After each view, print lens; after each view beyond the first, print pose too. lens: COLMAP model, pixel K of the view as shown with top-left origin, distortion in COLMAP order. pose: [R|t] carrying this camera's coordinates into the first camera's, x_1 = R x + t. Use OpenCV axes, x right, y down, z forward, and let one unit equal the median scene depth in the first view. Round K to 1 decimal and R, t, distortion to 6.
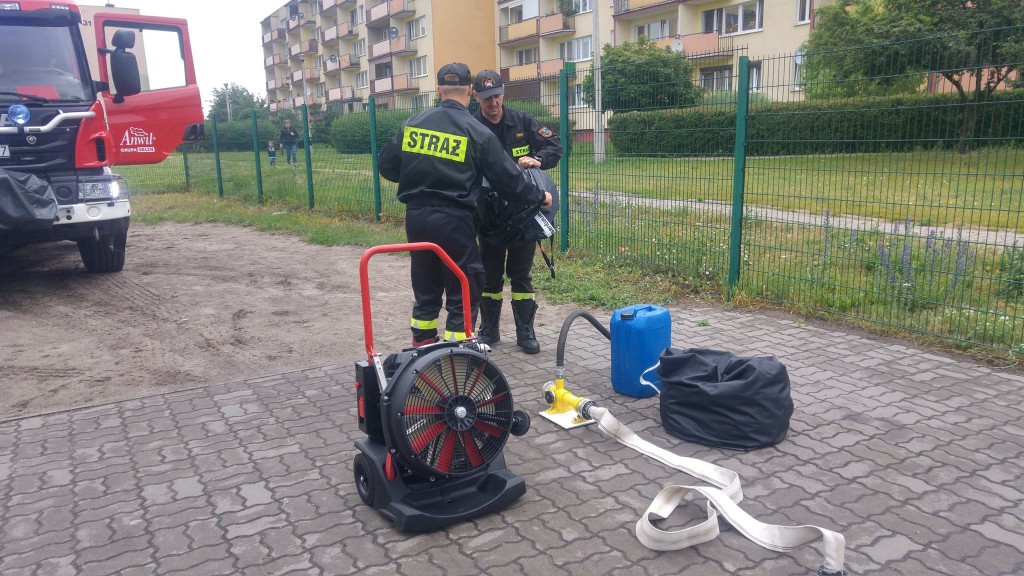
lens RADIAL K [[743.9, 0, 512.0], [0, 743.9, 288.0], [0, 0, 1]] dist [0.007672, 0.001188]
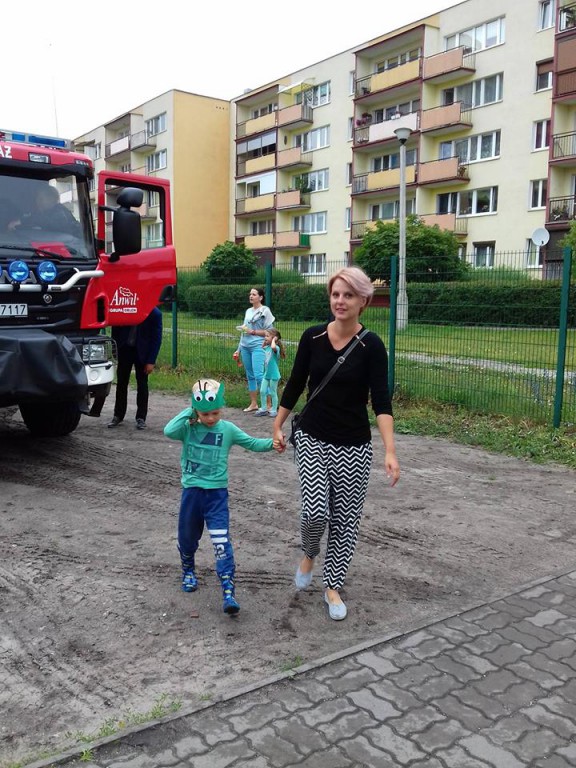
lens RADIAL K [[685.8, 0, 247.4], [0, 685.8, 388.0], [0, 0, 1]] dist [-0.033619, -0.003024]
pose [[0.998031, 0.025137, 0.057461, -0.248220], [-0.021027, 0.997251, -0.071054, -0.017247], [-0.059089, 0.069706, 0.995816, 0.078200]]
